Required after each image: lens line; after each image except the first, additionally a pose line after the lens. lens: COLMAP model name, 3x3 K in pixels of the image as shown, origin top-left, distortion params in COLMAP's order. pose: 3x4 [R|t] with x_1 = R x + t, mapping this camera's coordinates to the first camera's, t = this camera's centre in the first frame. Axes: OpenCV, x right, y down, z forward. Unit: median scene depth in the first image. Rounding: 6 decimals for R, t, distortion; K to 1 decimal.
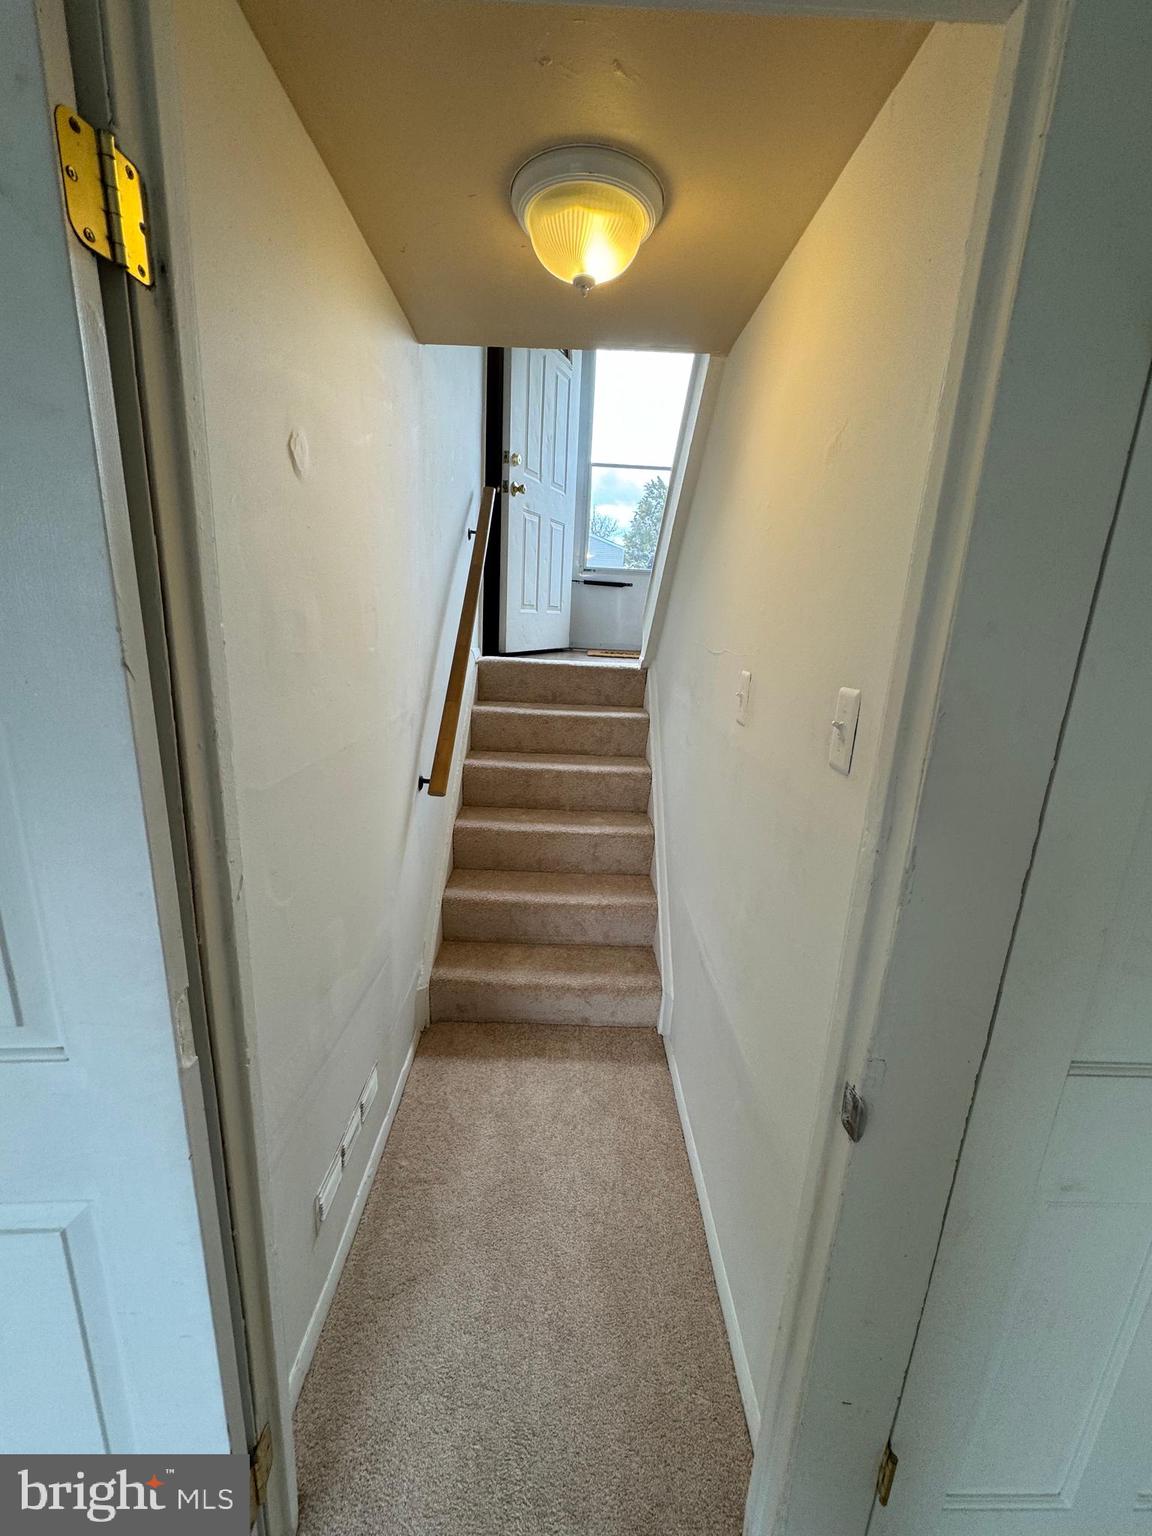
lens RADIAL K [[610.7, 0, 577.5], [0, 610.7, 764.9], [0, 0, 1]] dist [-0.001256, 0.000332]
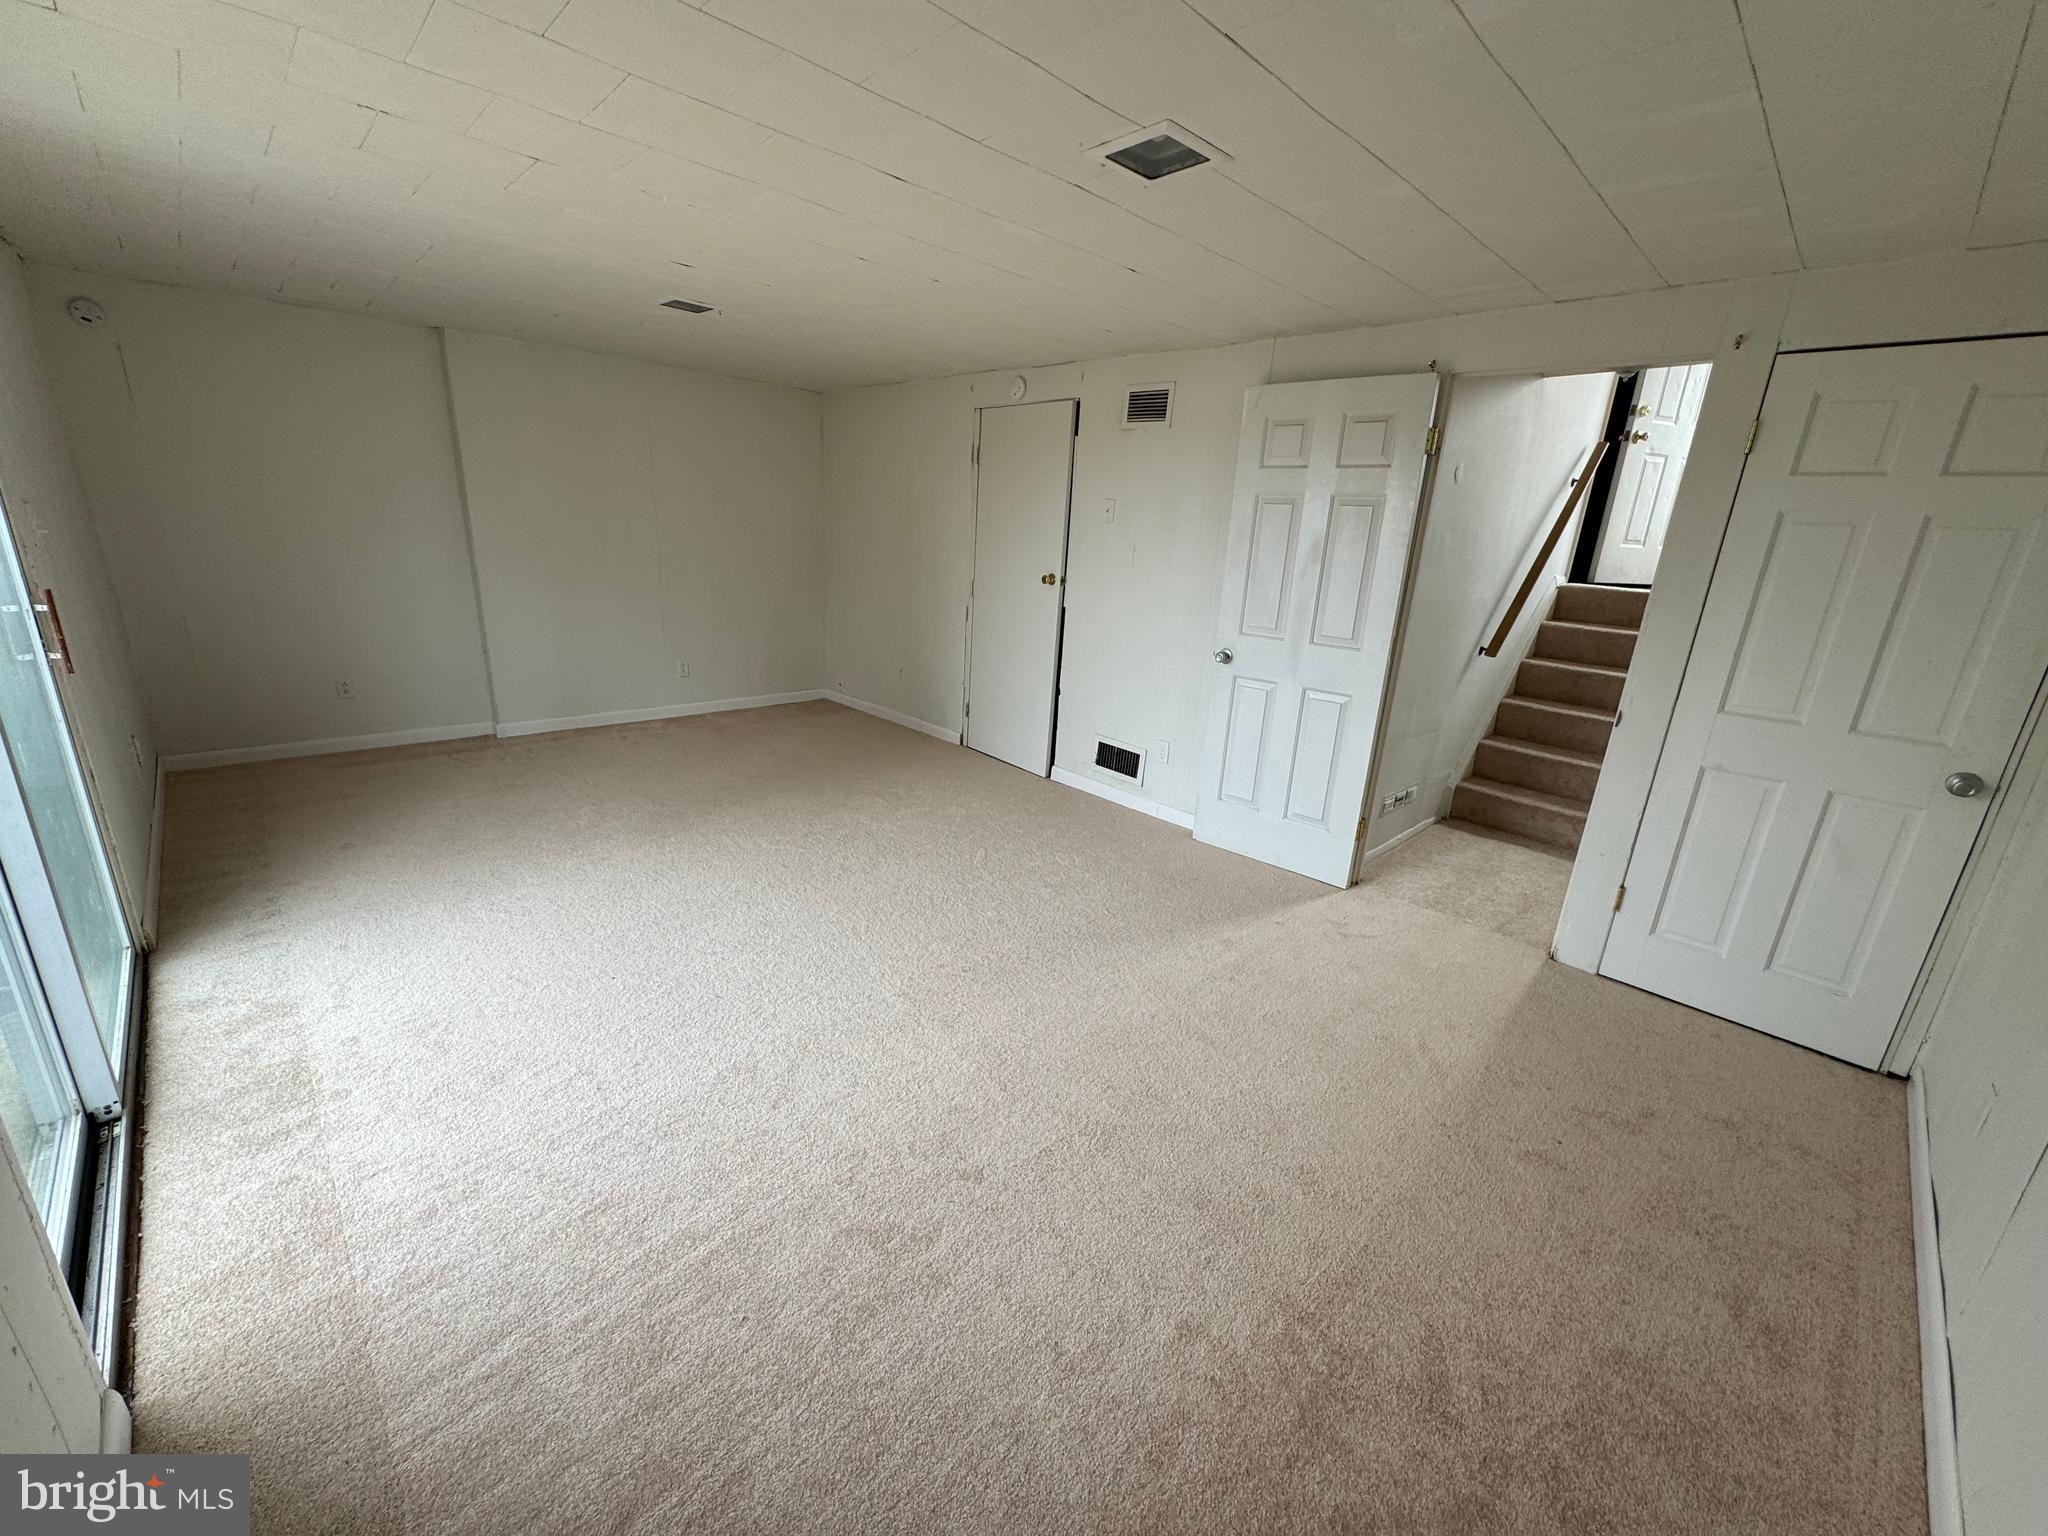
lens RADIAL K [[814.3, 0, 1021.4], [0, 814.3, 767.3], [0, 0, 1]] dist [-0.001256, 0.000332]
pose [[0.687488, 0.200362, -0.698008, 0.384446], [-0.195057, 0.976811, 0.088275, 0.314490], [0.699509, 0.075463, 0.710628, -1.100003]]
